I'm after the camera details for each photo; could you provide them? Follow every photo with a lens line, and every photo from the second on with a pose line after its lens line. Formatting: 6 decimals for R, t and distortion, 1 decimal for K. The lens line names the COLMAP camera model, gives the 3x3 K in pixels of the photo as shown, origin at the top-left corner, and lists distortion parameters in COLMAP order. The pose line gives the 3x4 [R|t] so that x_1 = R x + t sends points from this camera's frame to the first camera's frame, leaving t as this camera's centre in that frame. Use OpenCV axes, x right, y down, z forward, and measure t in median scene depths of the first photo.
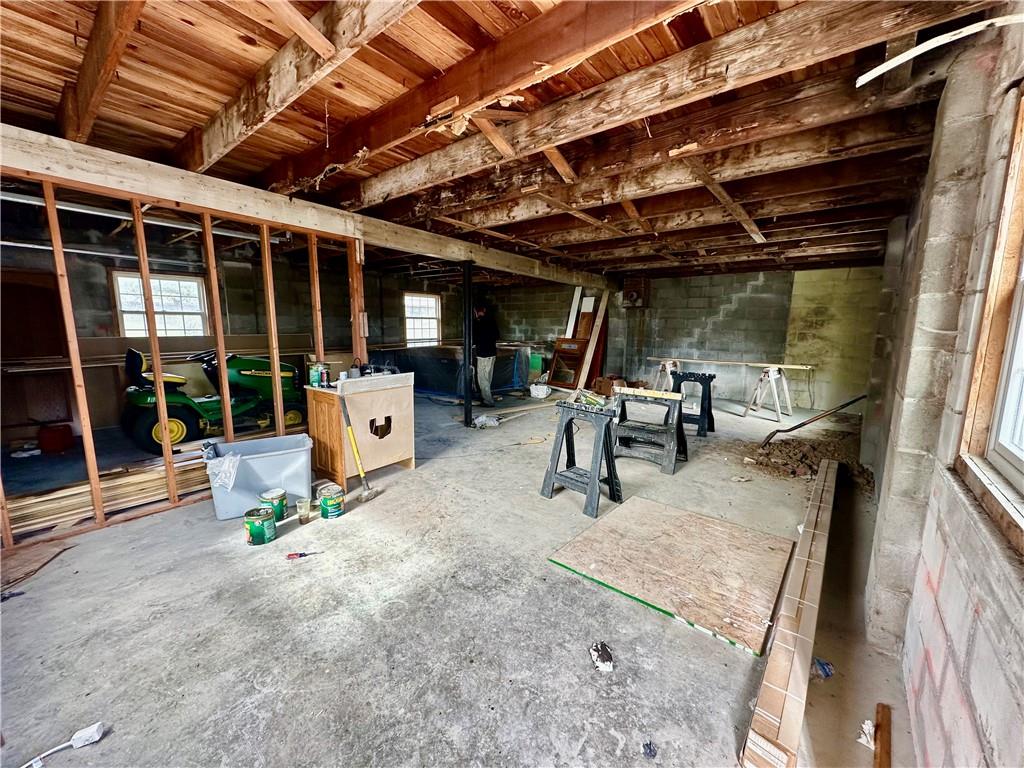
lens RADIAL K [[408.3, 0, 512.7], [0, 408.3, 384.9], [0, 0, 1]] dist [0.006593, -0.001157]
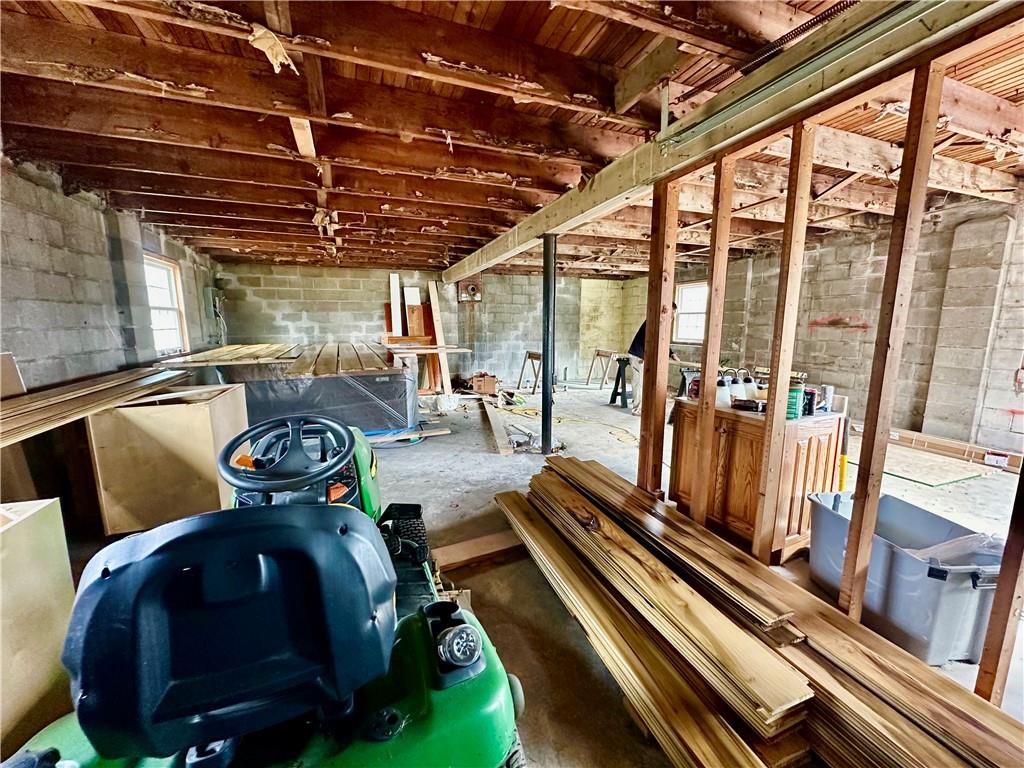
lens RADIAL K [[408.3, 0, 514.0], [0, 408.3, 385.8], [0, 0, 1]] dist [0.006593, -0.001157]
pose [[0.502186, -0.148390, 0.851933, -0.512499], [0.130286, 0.986905, 0.095100, -0.071407], [-0.854889, 0.063237, 0.514943, 0.428450]]
